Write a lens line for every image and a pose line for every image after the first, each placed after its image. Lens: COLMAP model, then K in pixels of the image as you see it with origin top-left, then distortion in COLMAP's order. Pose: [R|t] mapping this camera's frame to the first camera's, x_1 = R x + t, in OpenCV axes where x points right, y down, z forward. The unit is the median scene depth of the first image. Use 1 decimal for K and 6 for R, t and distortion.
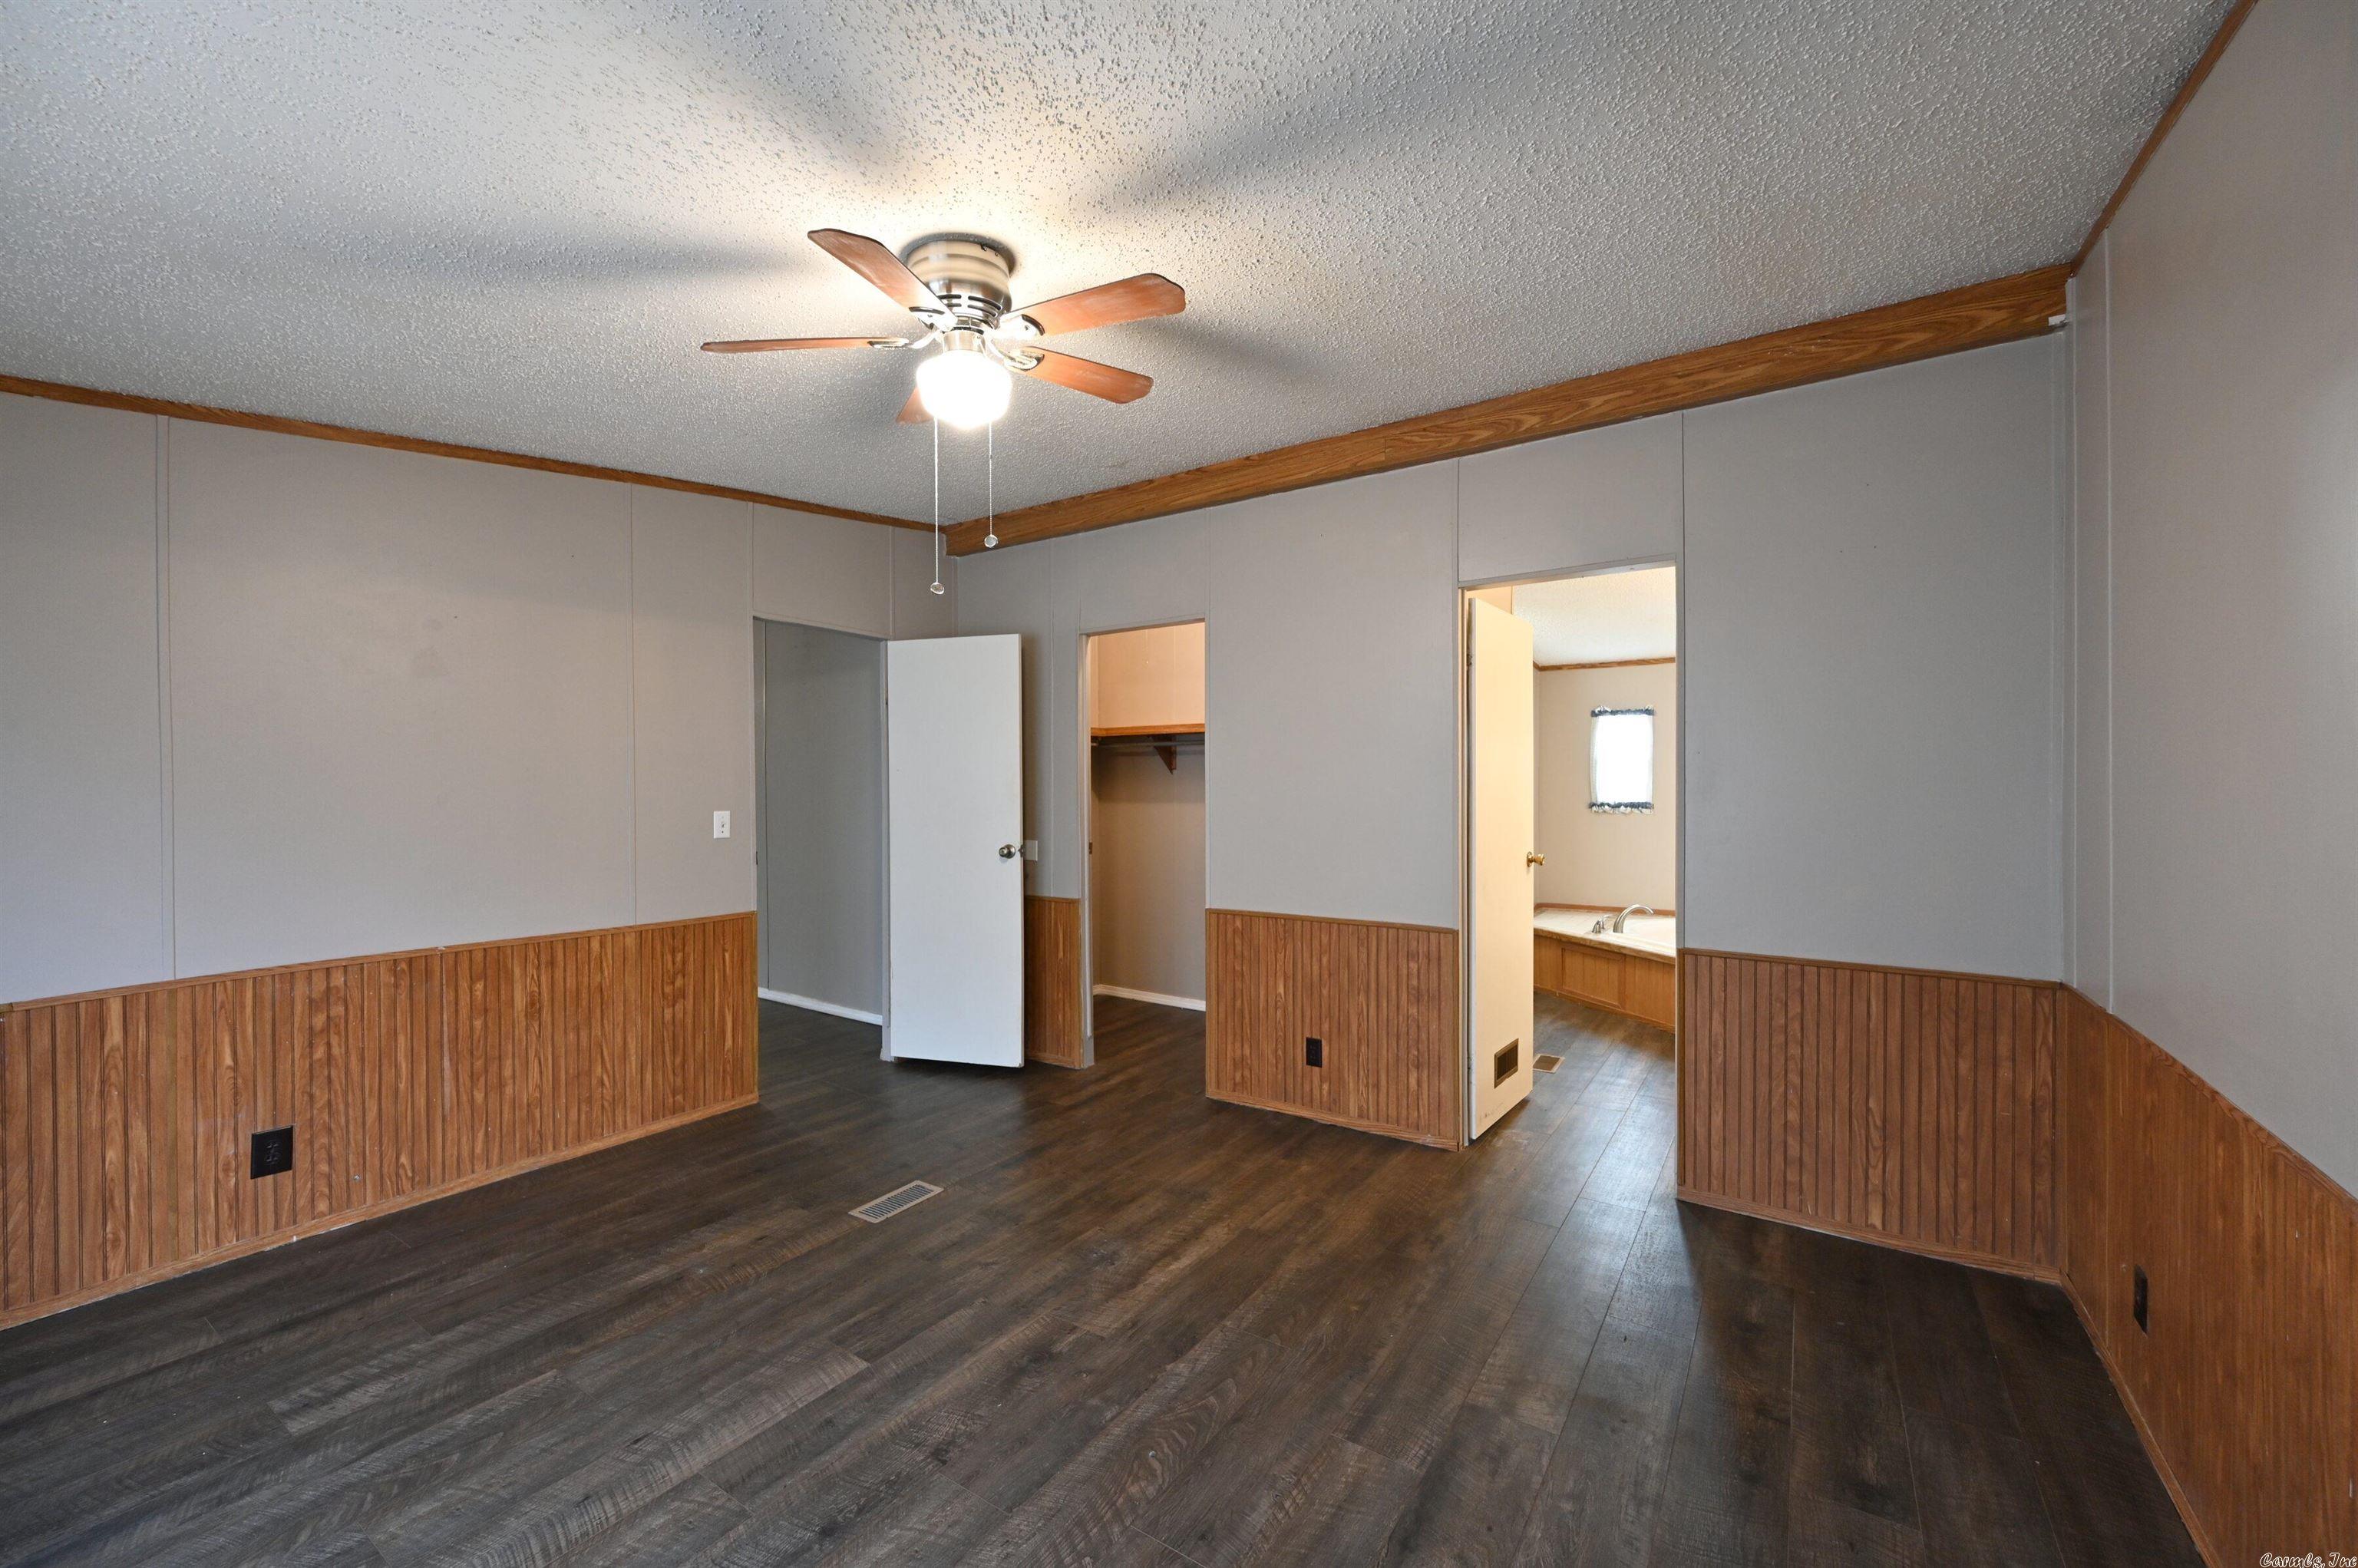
lens RADIAL K [[928.6, 0, 1190.2], [0, 928.6, 791.7], [0, 0, 1]] dist [-0.003158, 0.002364]
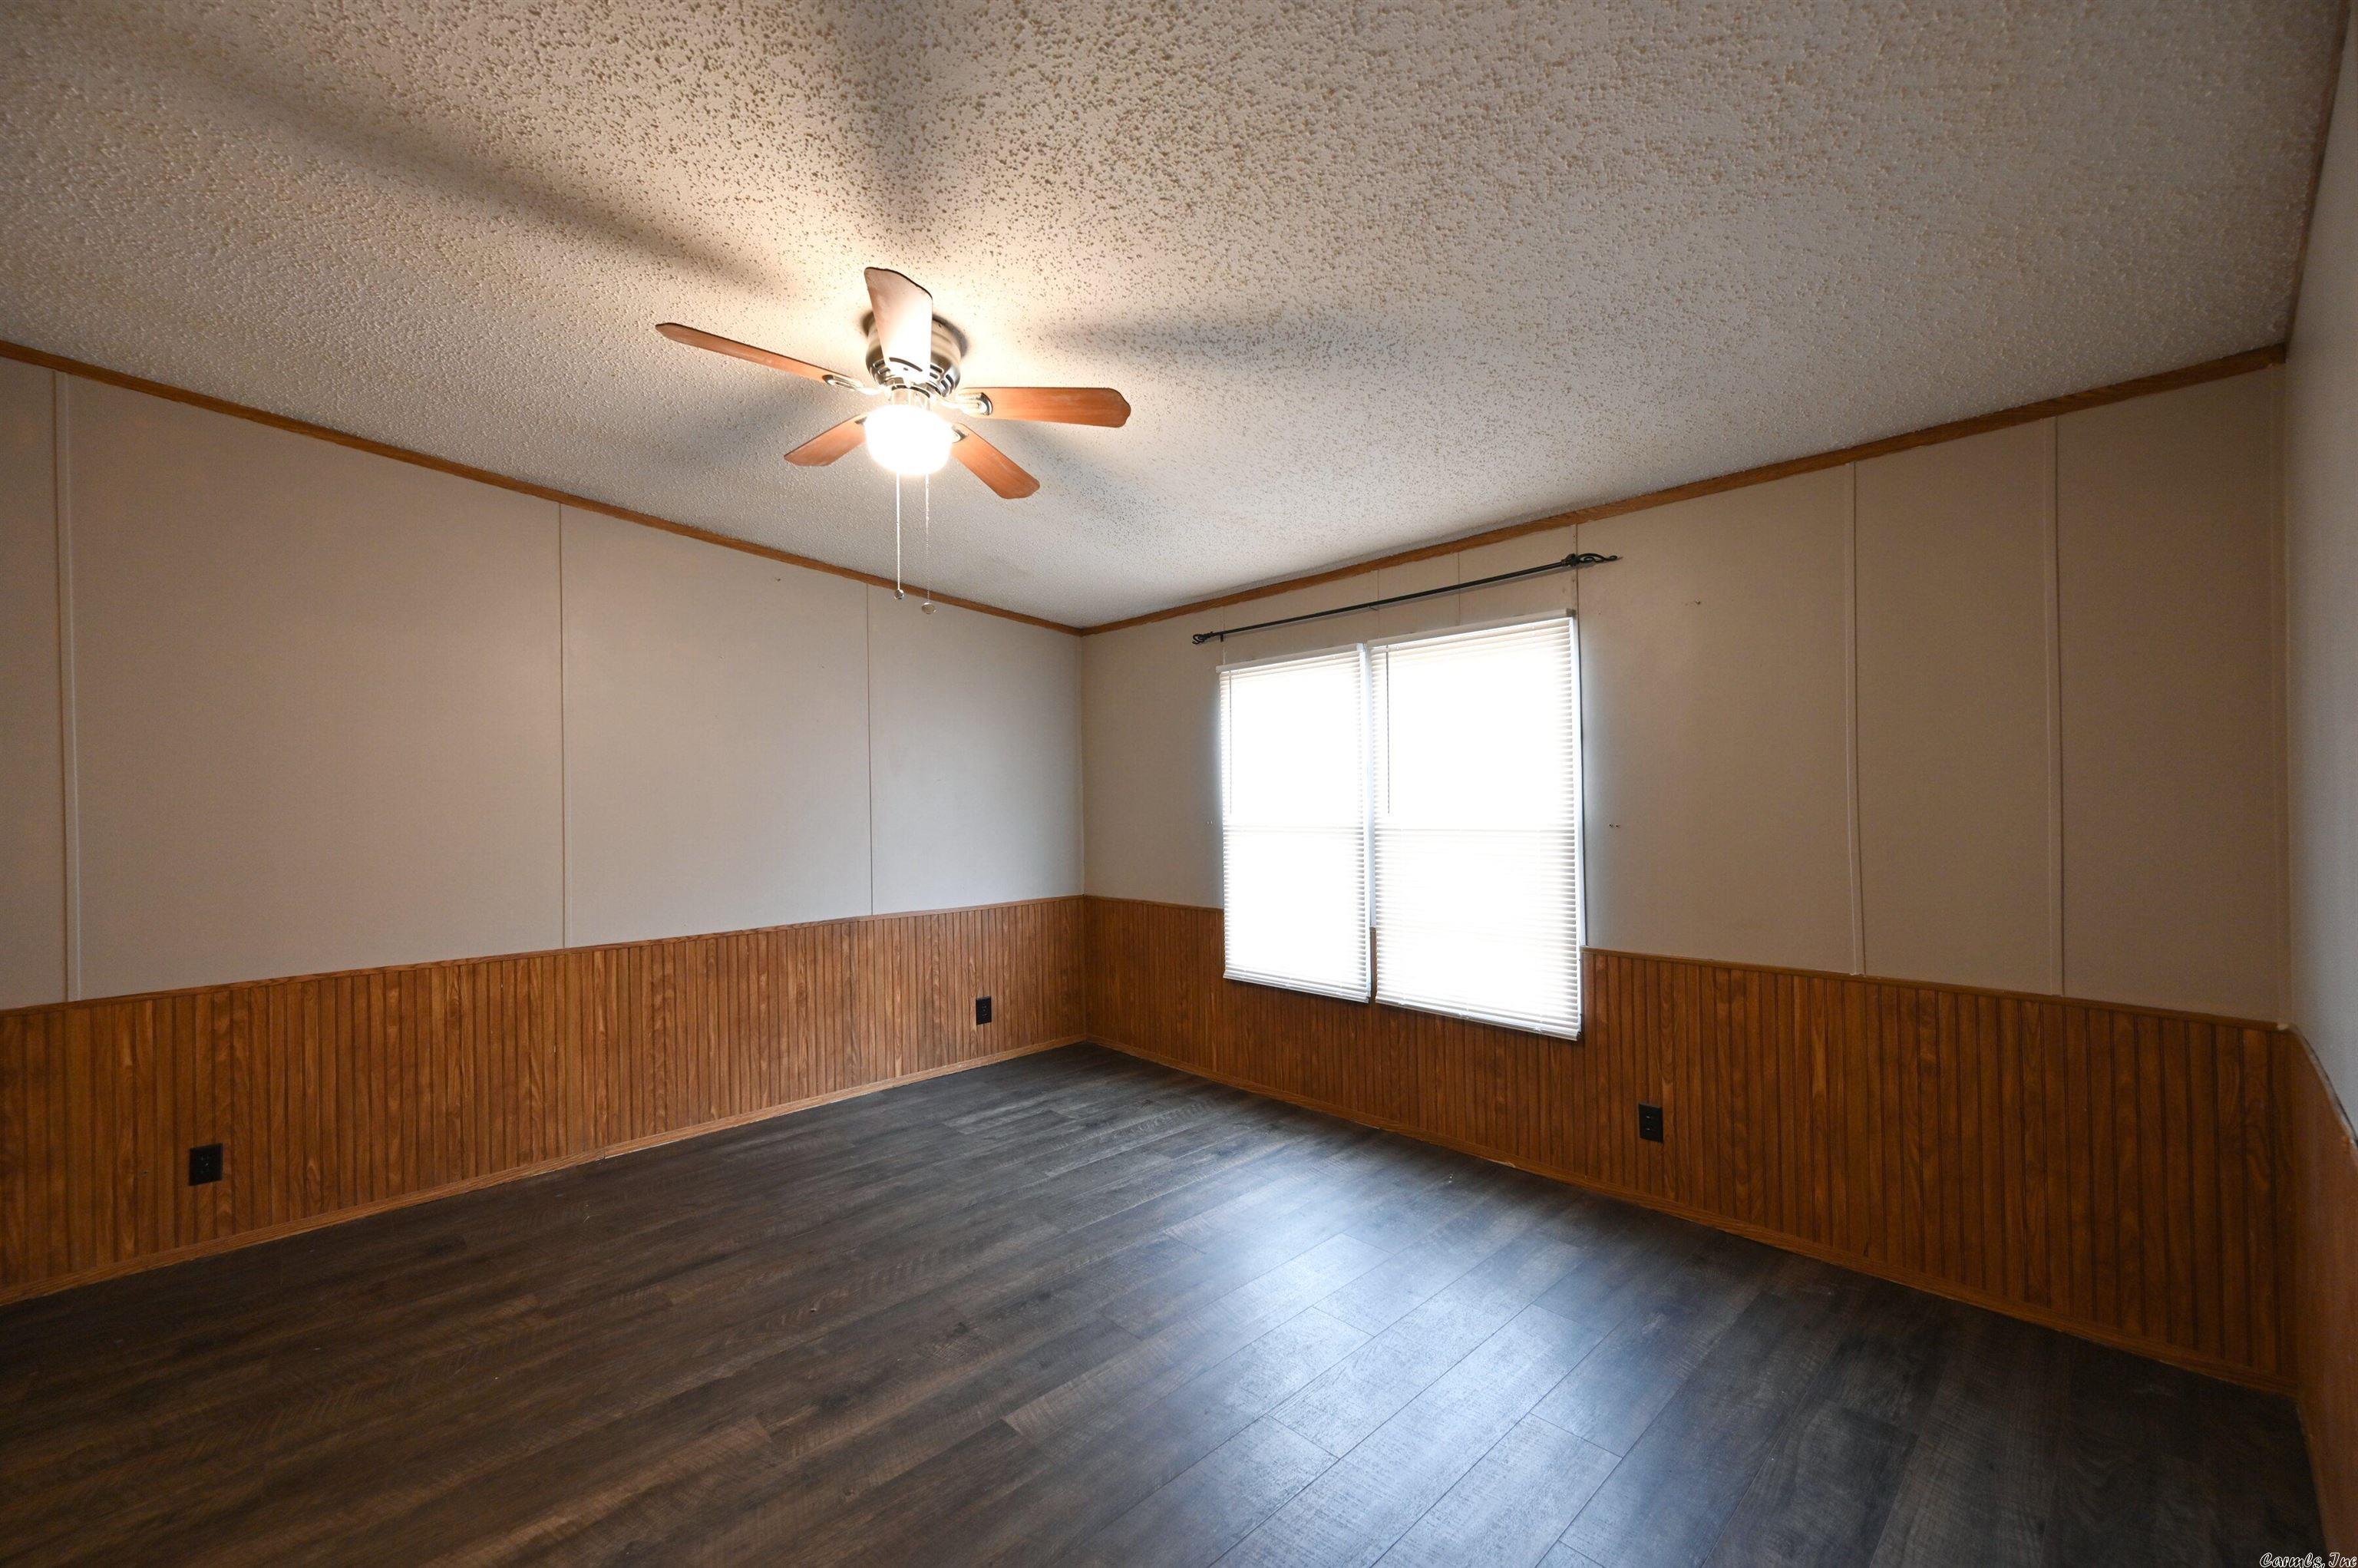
lens RADIAL K [[929.8, 0, 1184.3], [0, 929.8, 788.9], [0, 0, 1]] dist [0.000727, 0.000283]
pose [[-0.974646, 0.023165, 0.222550, -0.486729], [0.022711, 0.999731, -0.004599, -0.004915], [-0.222597, 0.000572, -0.974910, 1.220463]]
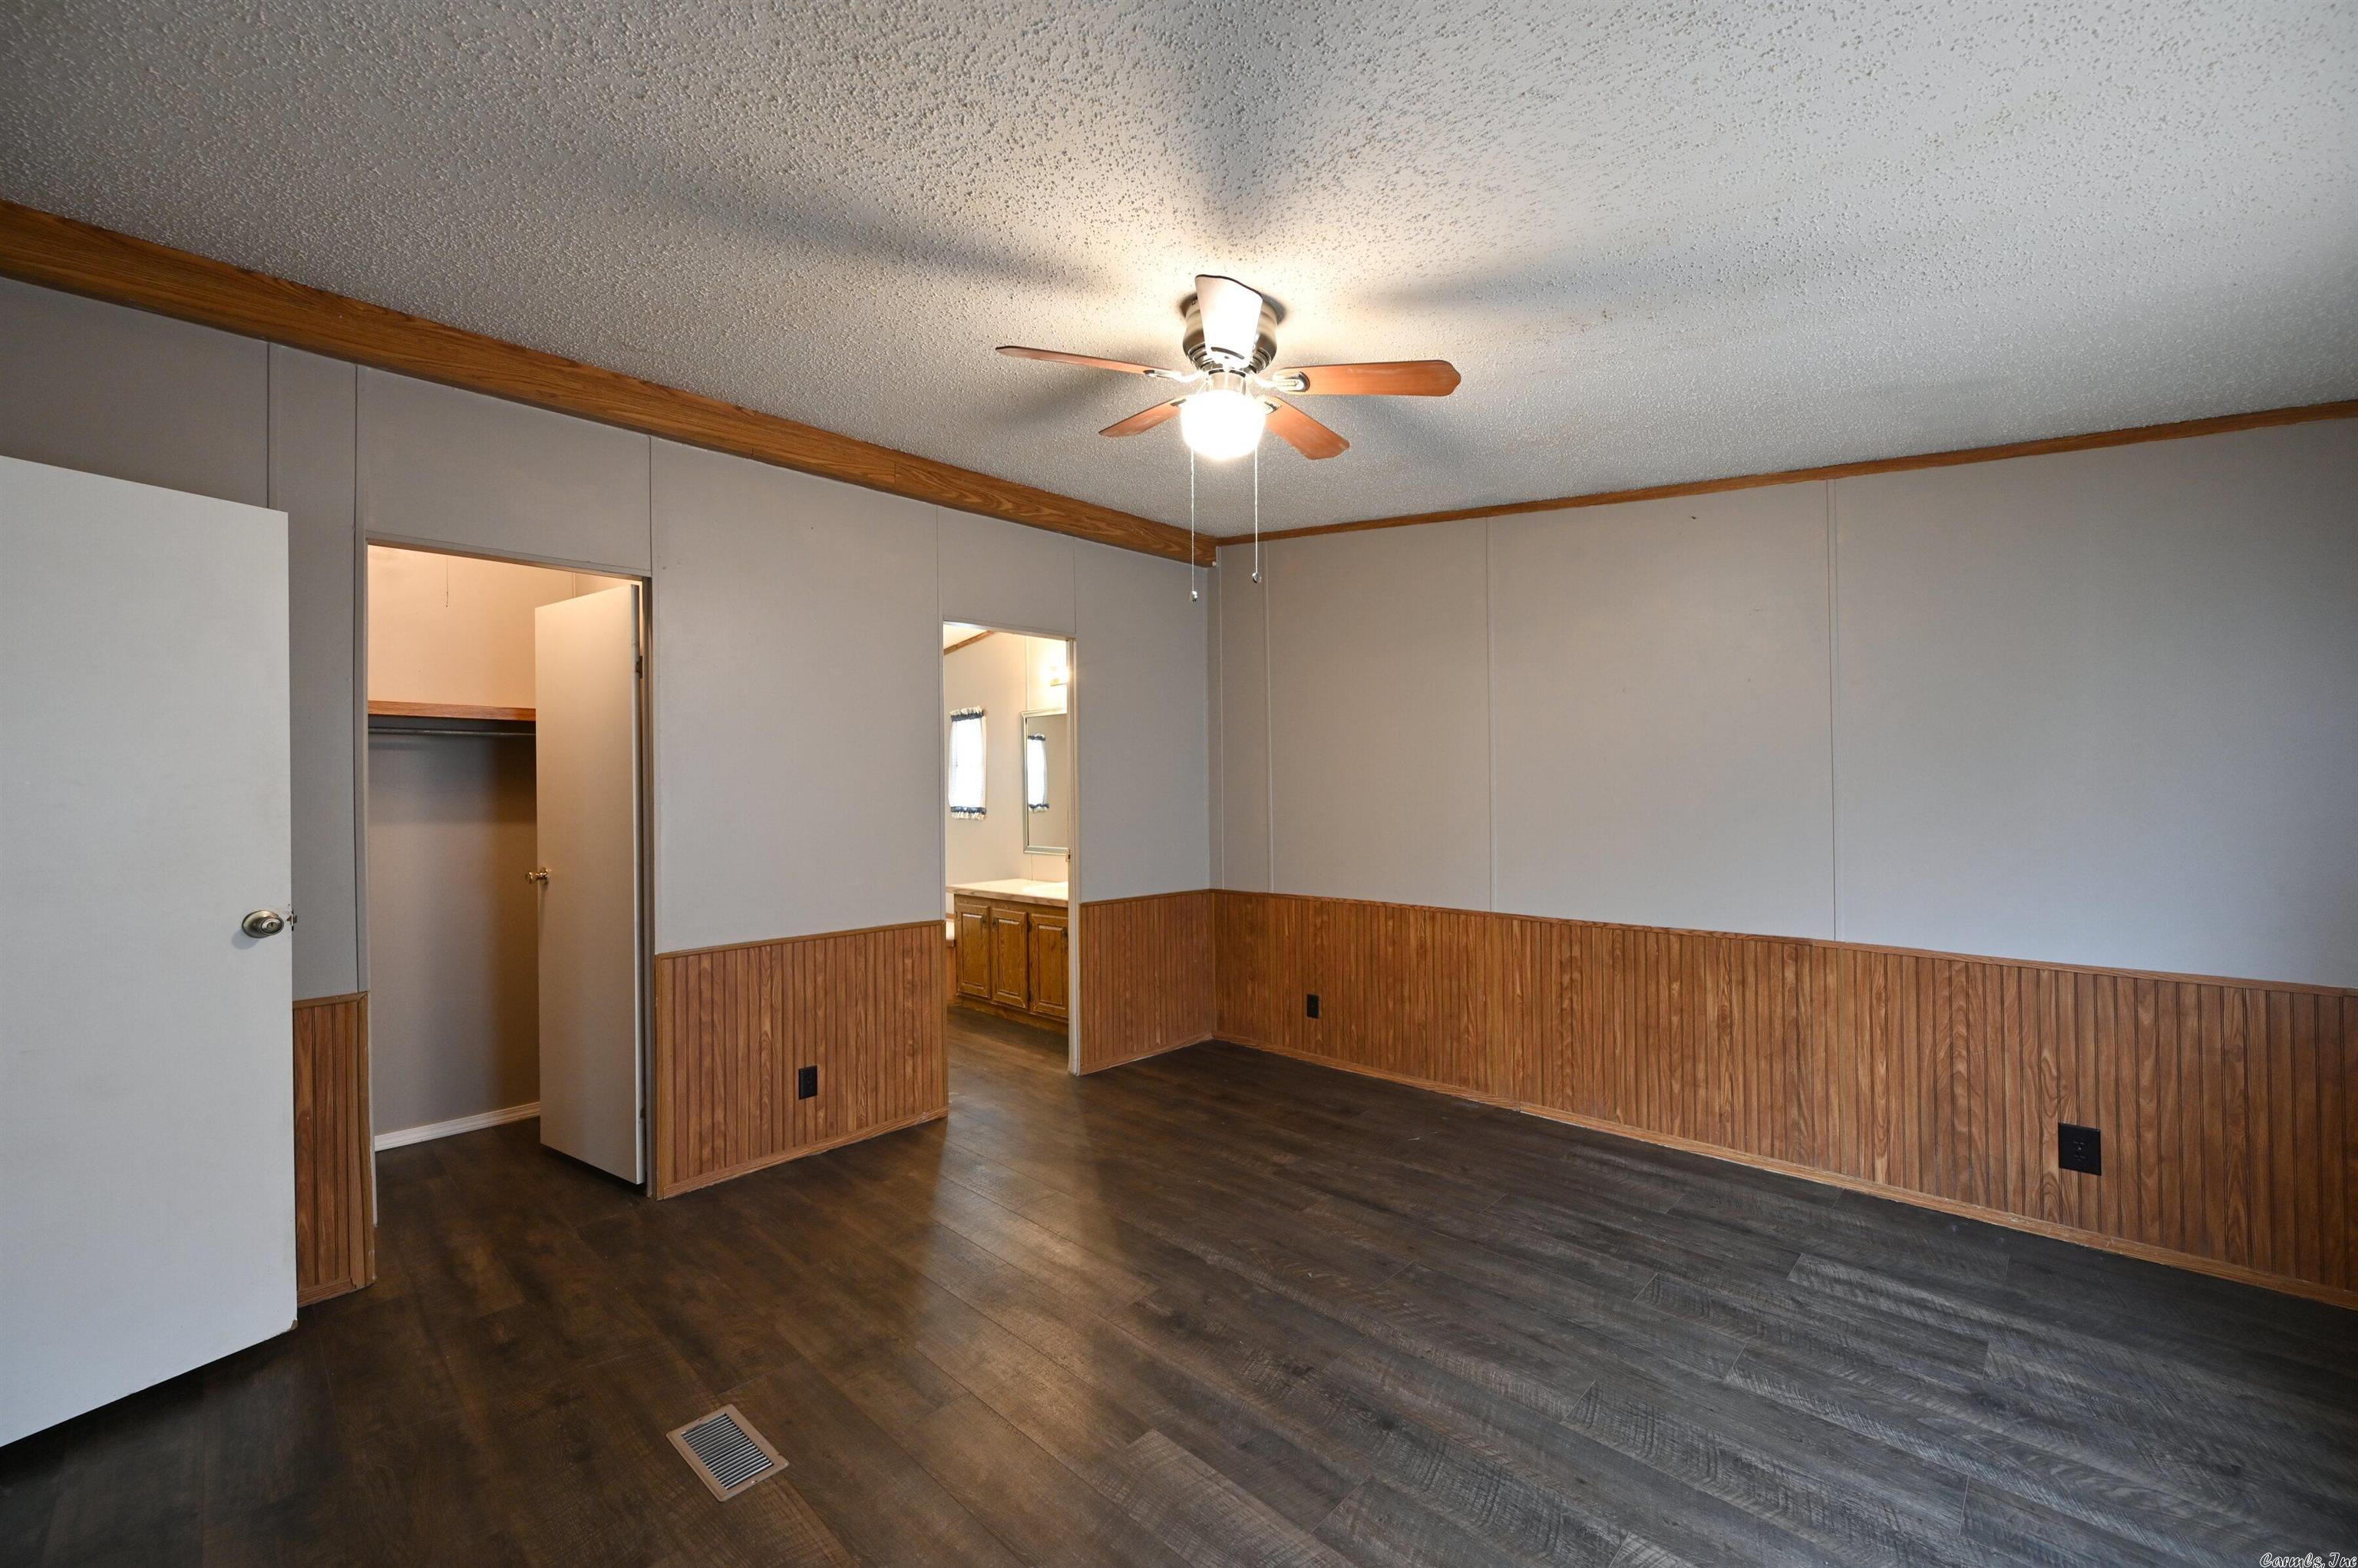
lens RADIAL K [[929.8, 0, 1184.3], [0, 929.8, 788.9], [0, 0, 1]] dist [0.000727, 0.000283]
pose [[0.176095, 0.003225, 0.984368, -0.806017], [0.014399, 0.999879, -0.005851, -0.001143], [-0.984268, 0.015204, 0.176028, 0.522550]]
